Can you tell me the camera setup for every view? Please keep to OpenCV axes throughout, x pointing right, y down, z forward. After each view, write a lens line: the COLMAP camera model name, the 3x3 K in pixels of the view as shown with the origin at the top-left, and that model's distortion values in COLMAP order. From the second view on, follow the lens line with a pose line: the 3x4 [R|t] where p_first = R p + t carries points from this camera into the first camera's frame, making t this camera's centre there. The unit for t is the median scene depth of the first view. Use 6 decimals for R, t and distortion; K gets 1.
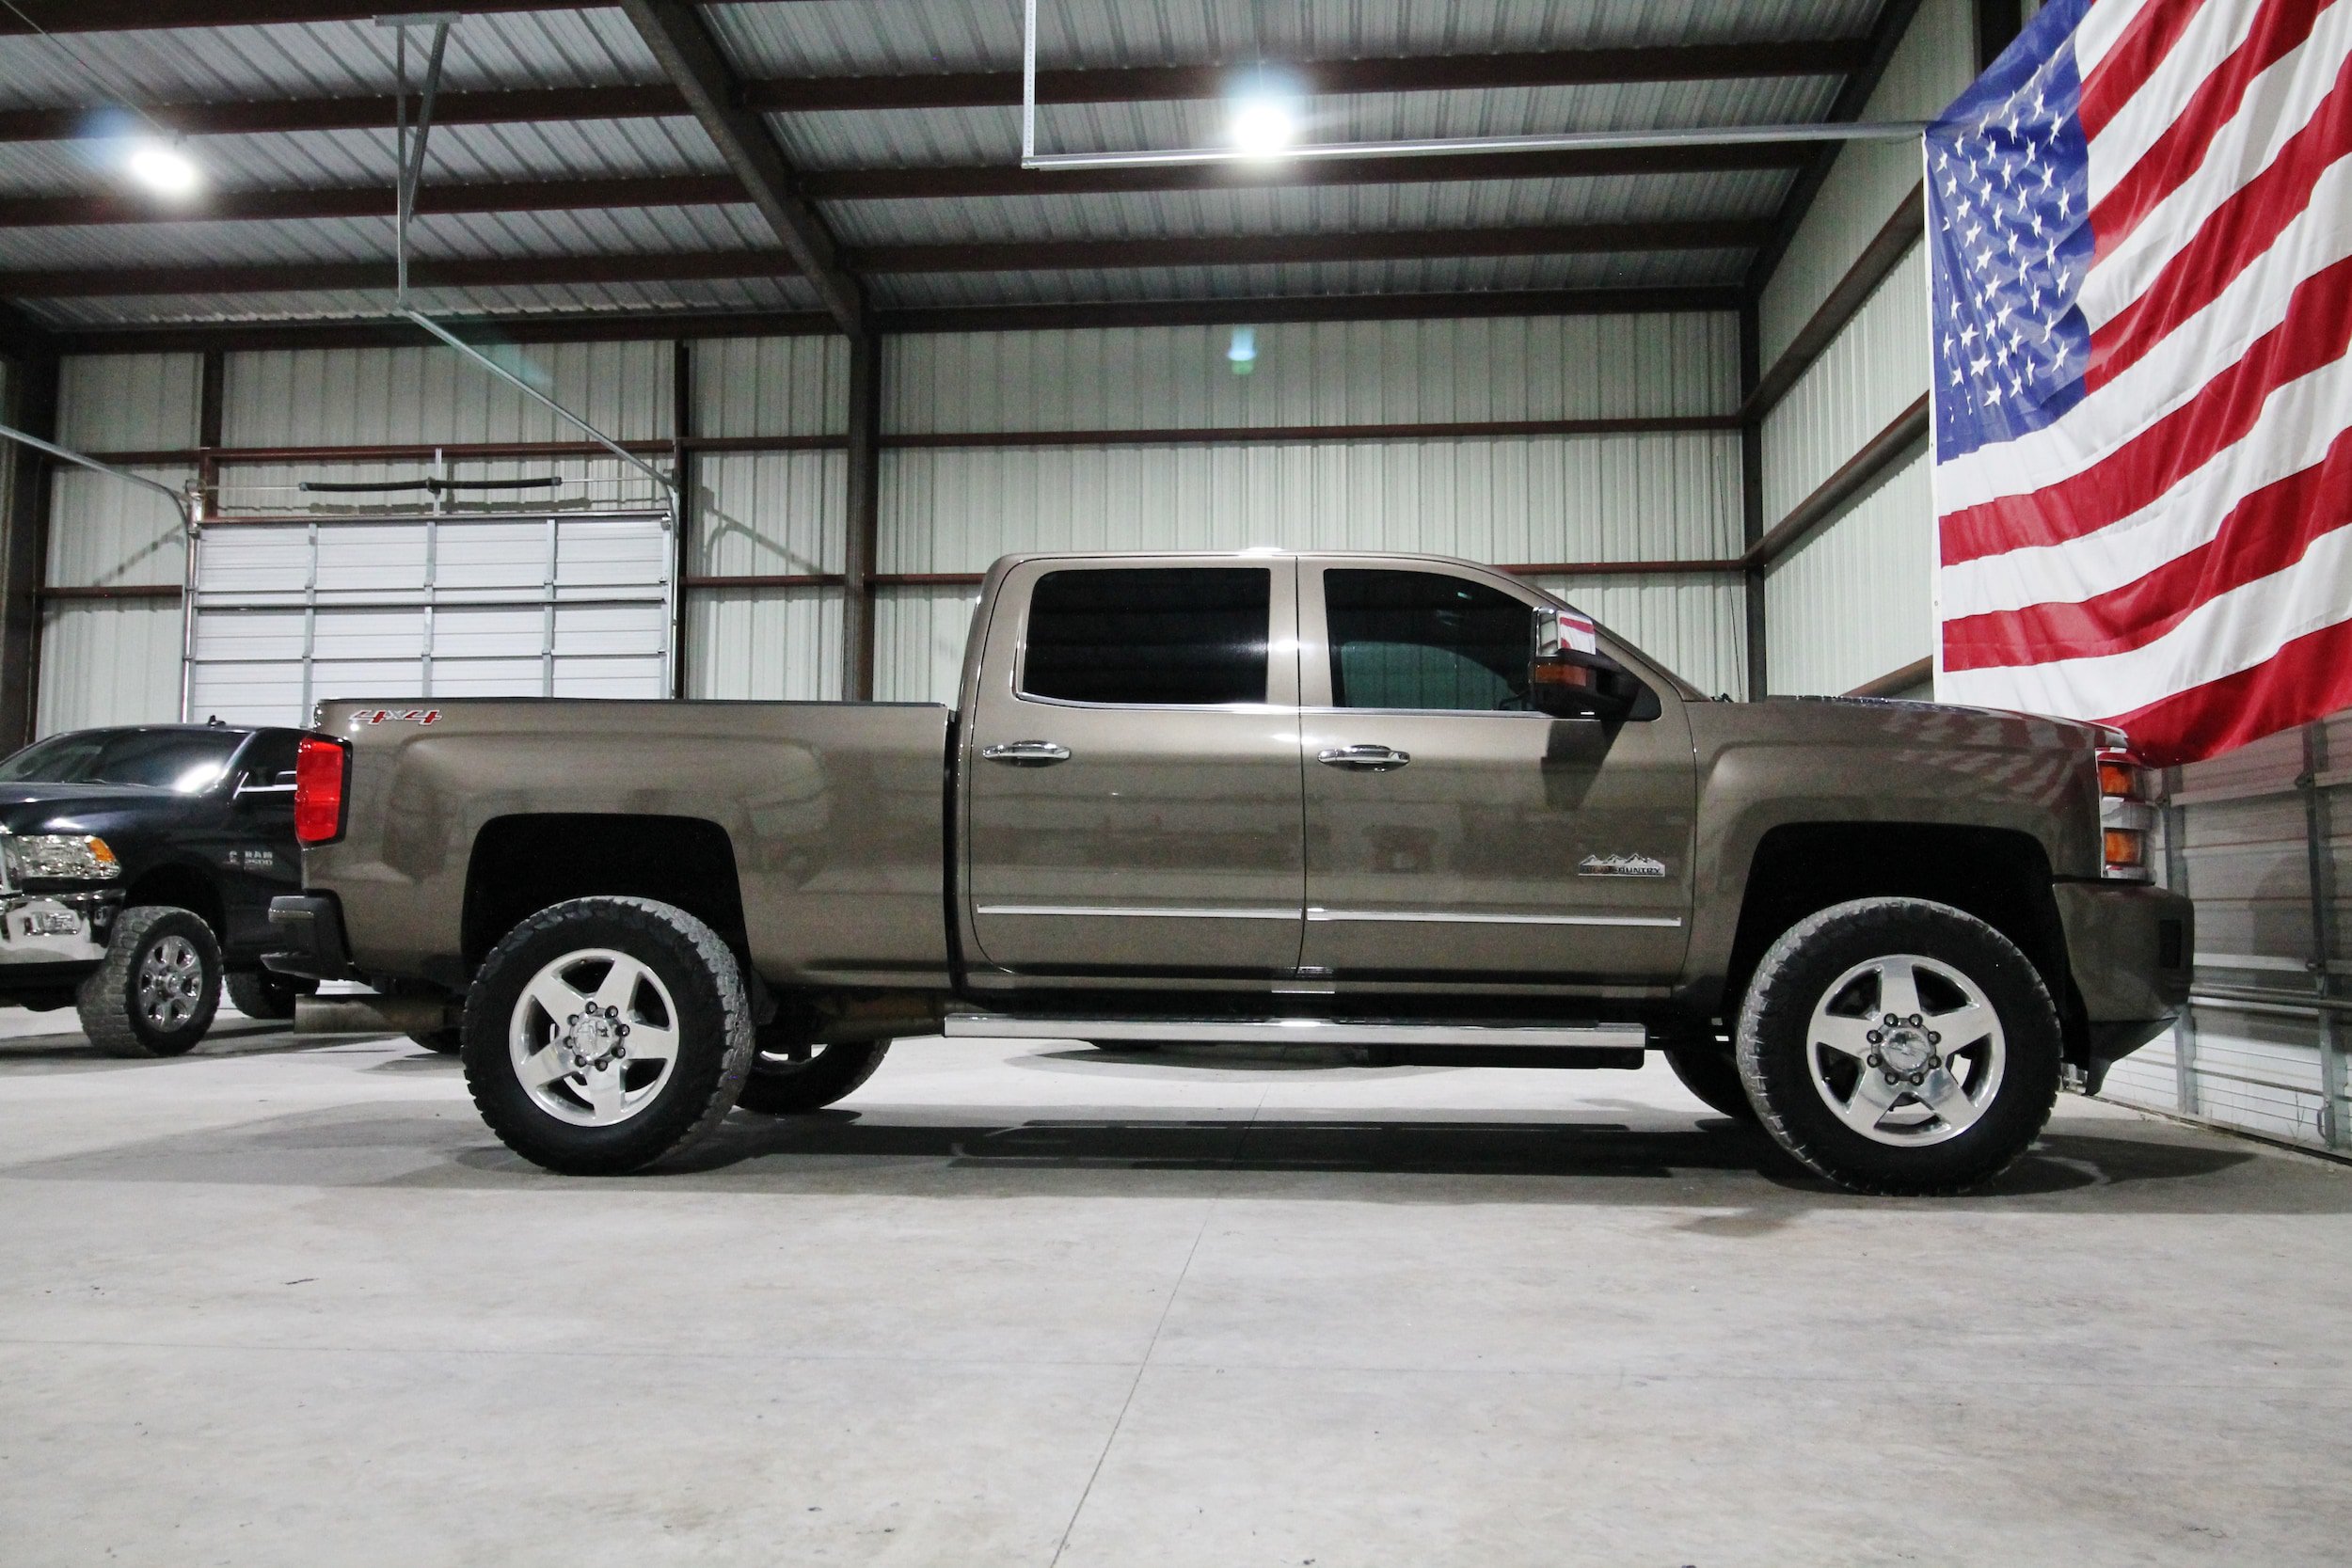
lens RADIAL K [[1836.9, 0, 1184.5], [0, 1836.9, 773.9], [0, 0, 1]] dist [0.011674, -0.005360]
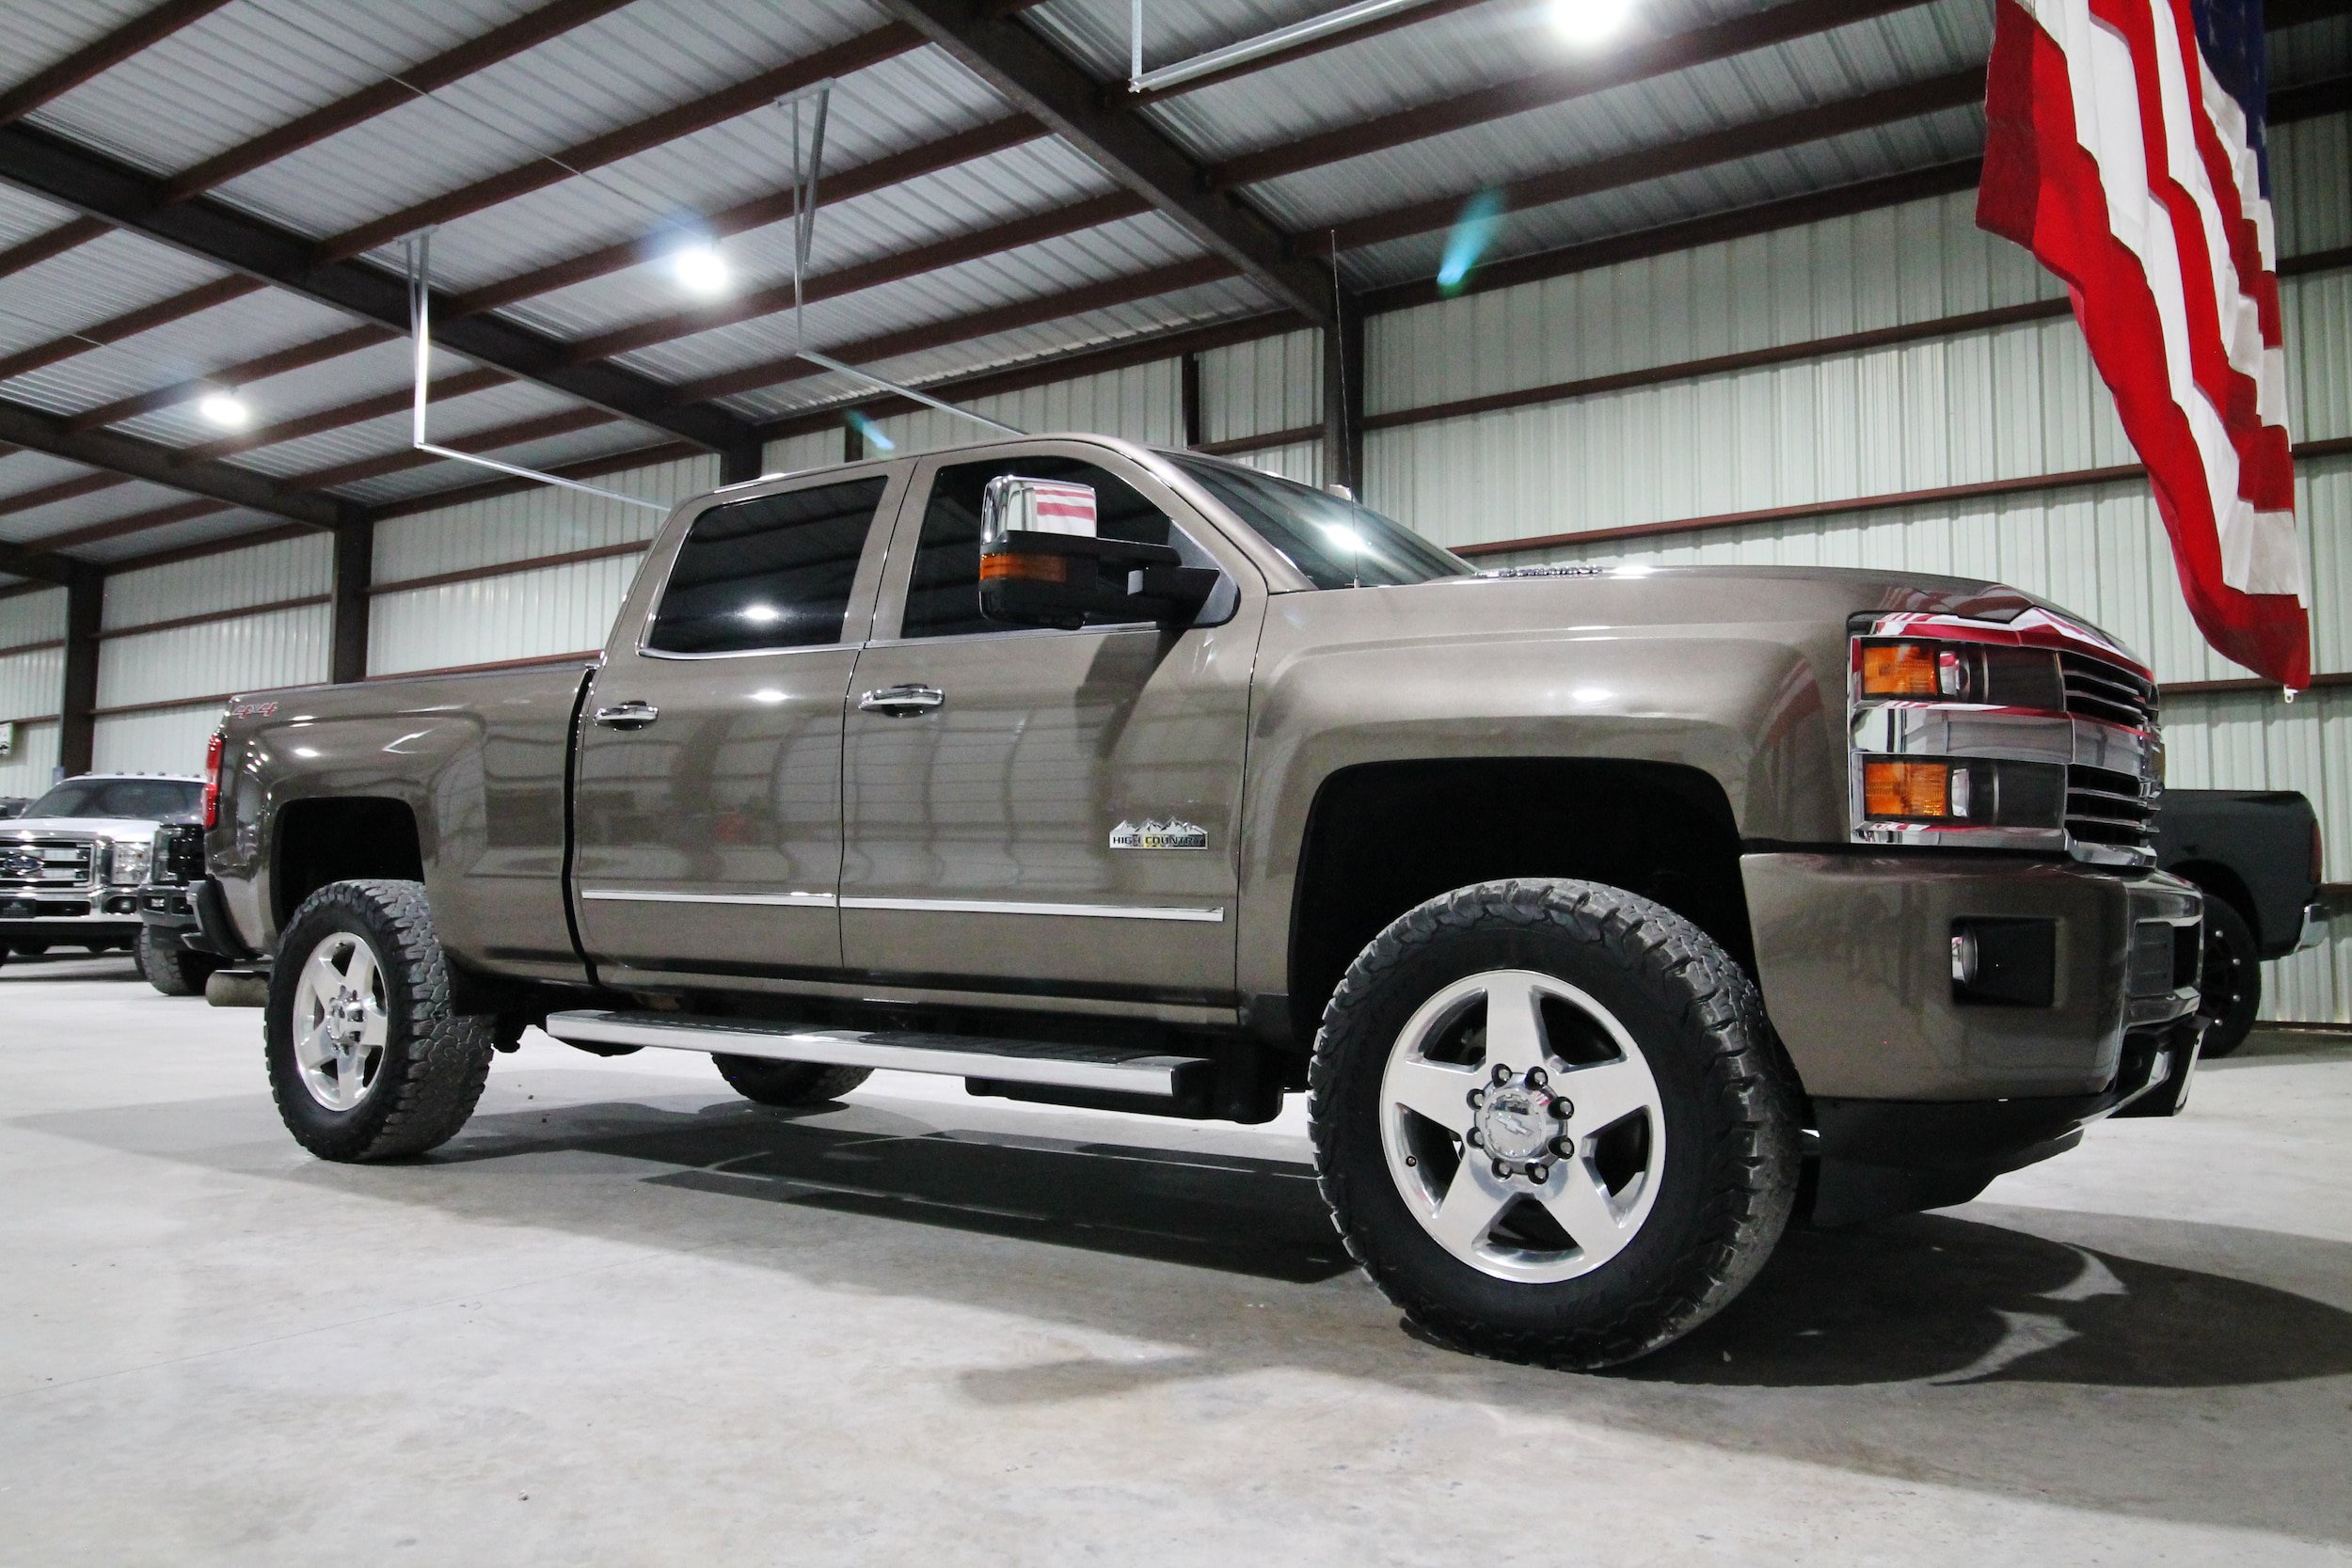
lens RADIAL K [[1698.7, 0, 1183.2], [0, 1698.7, 774.8], [0, 0, 1]] dist [0.008360, 0.002256]
pose [[0.875771, -0.031198, -0.481718, 0.216909], [0.032560, 0.999454, -0.005535, 0.012072], [0.481628, -0.010838, 0.876309, 0.168833]]
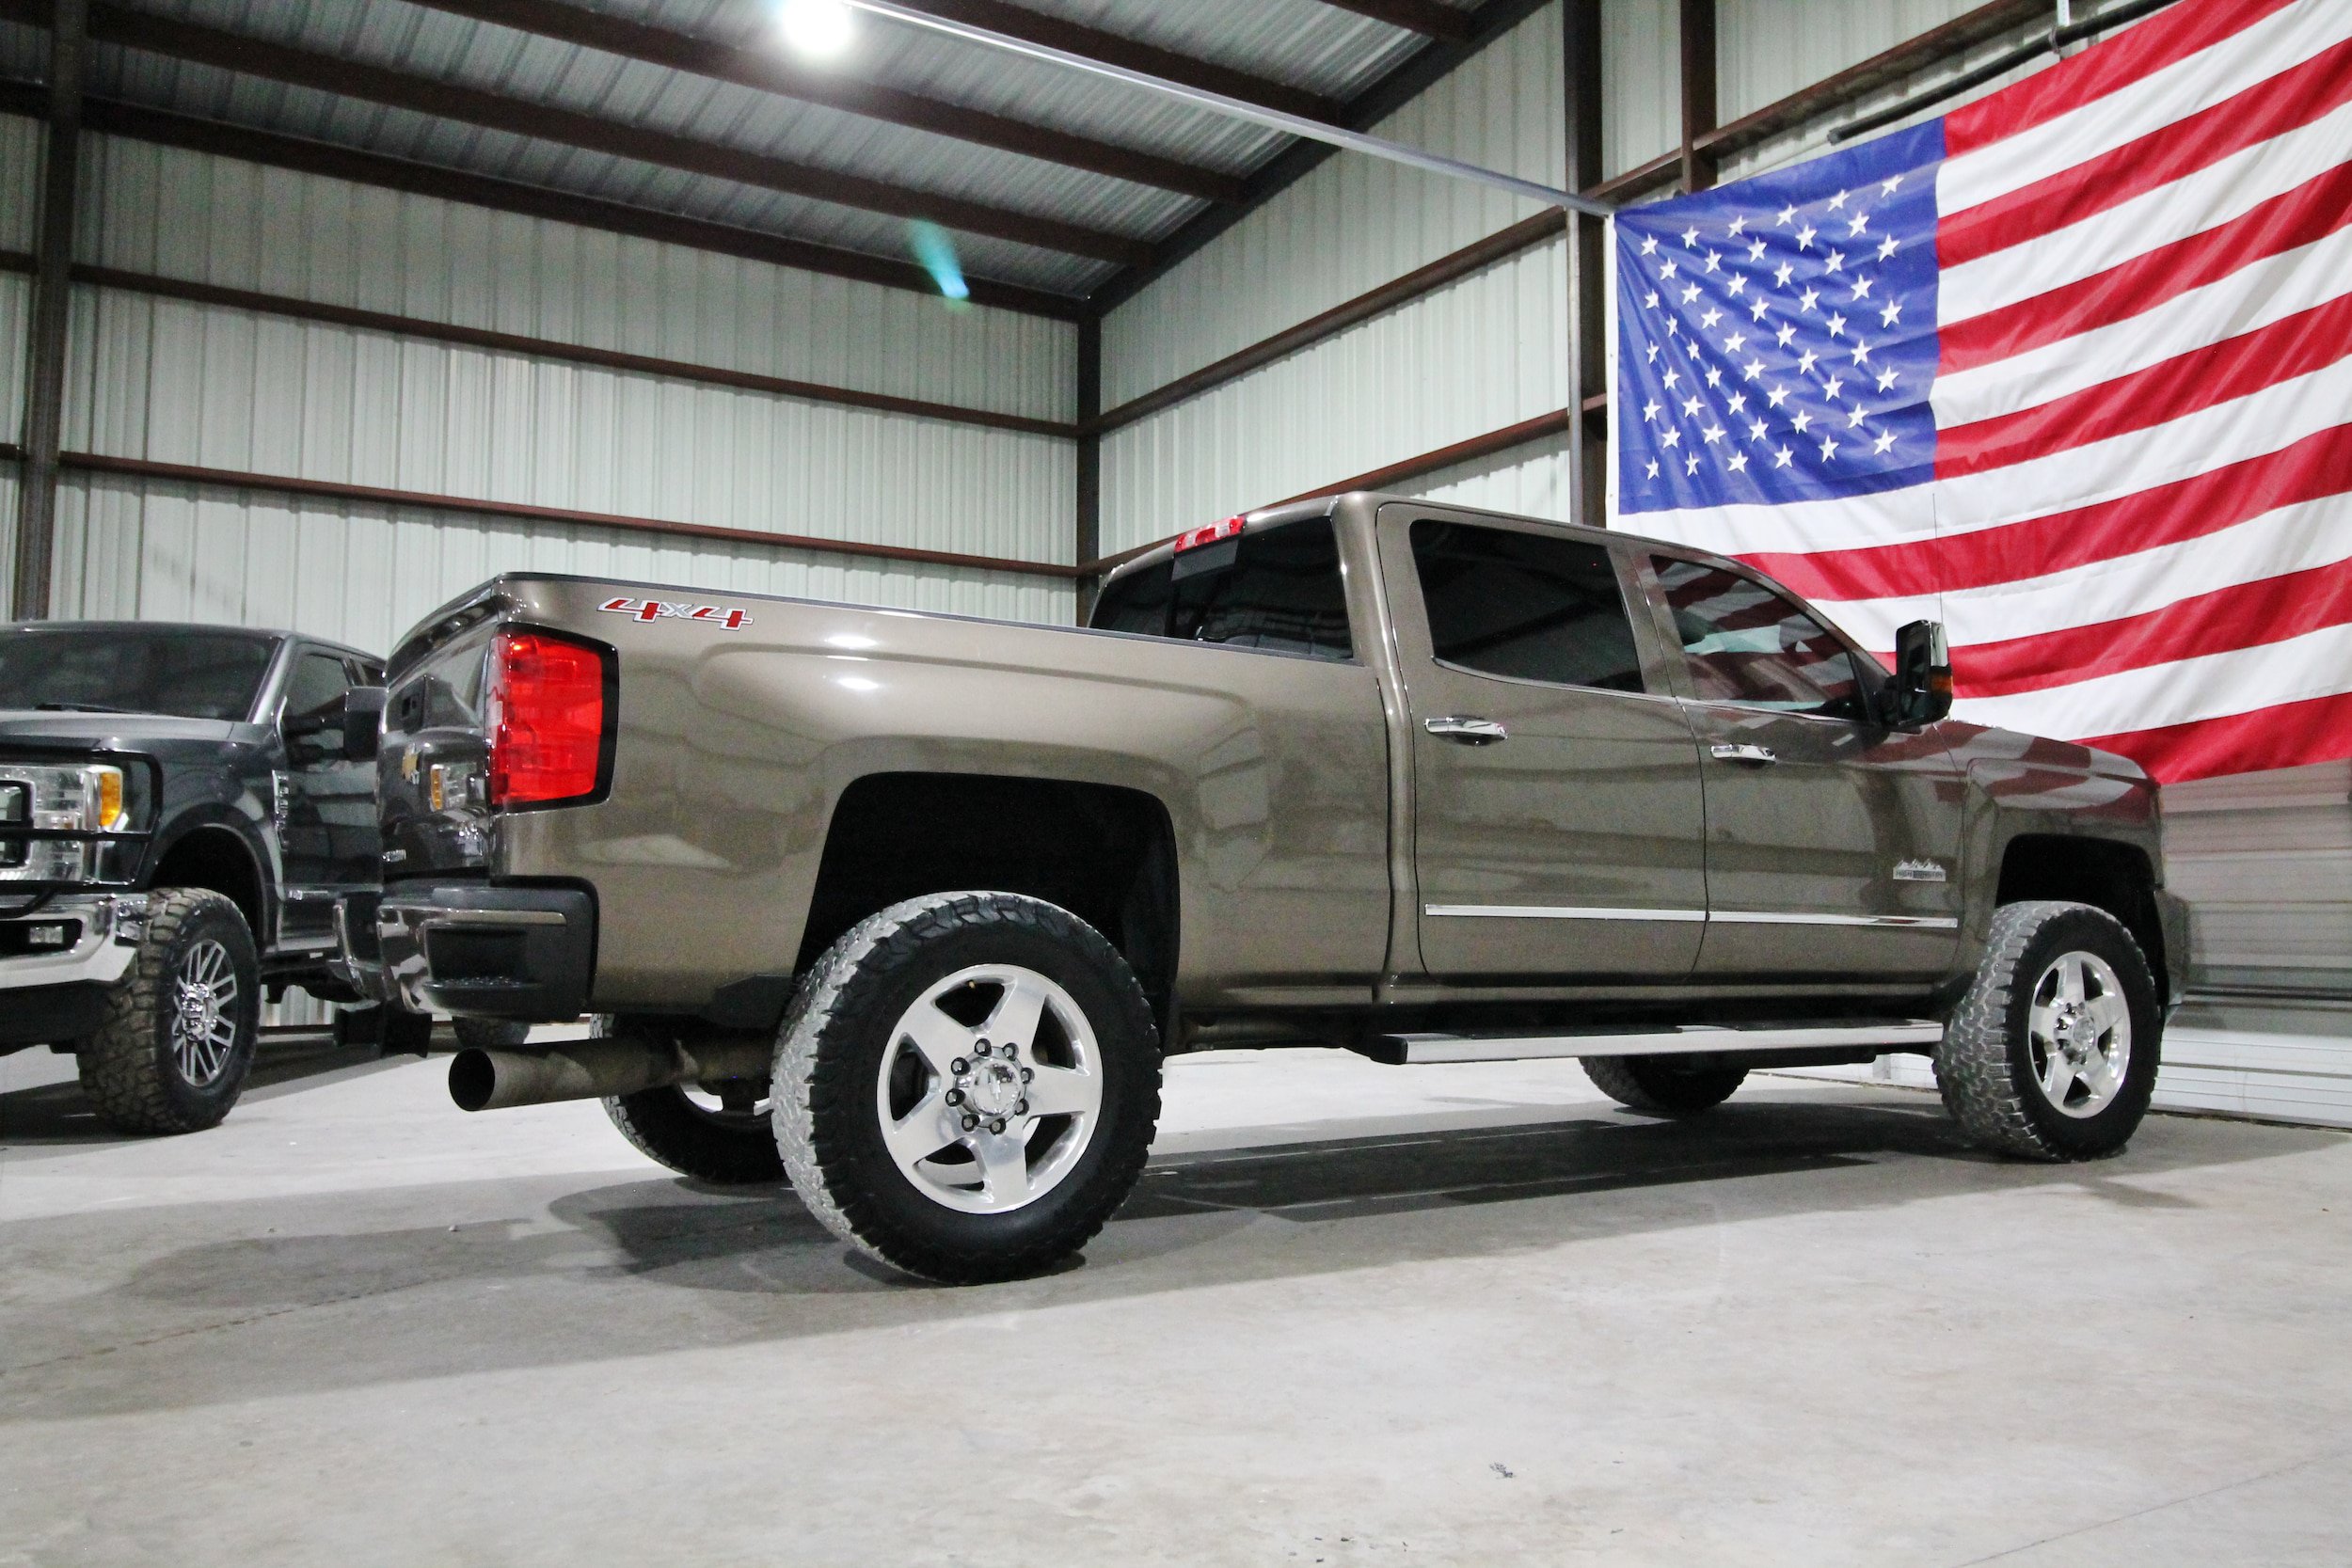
lens RADIAL K [[1836.9, 0, 1184.5], [0, 1836.9, 773.9], [0, 0, 1]] dist [0.011674, -0.005360]
pose [[0.798066, 0.045810, 0.600827, -0.284851], [-0.046999, 0.998801, -0.013725, 0.011188], [-0.600735, -0.017285, 0.799262, 0.158433]]
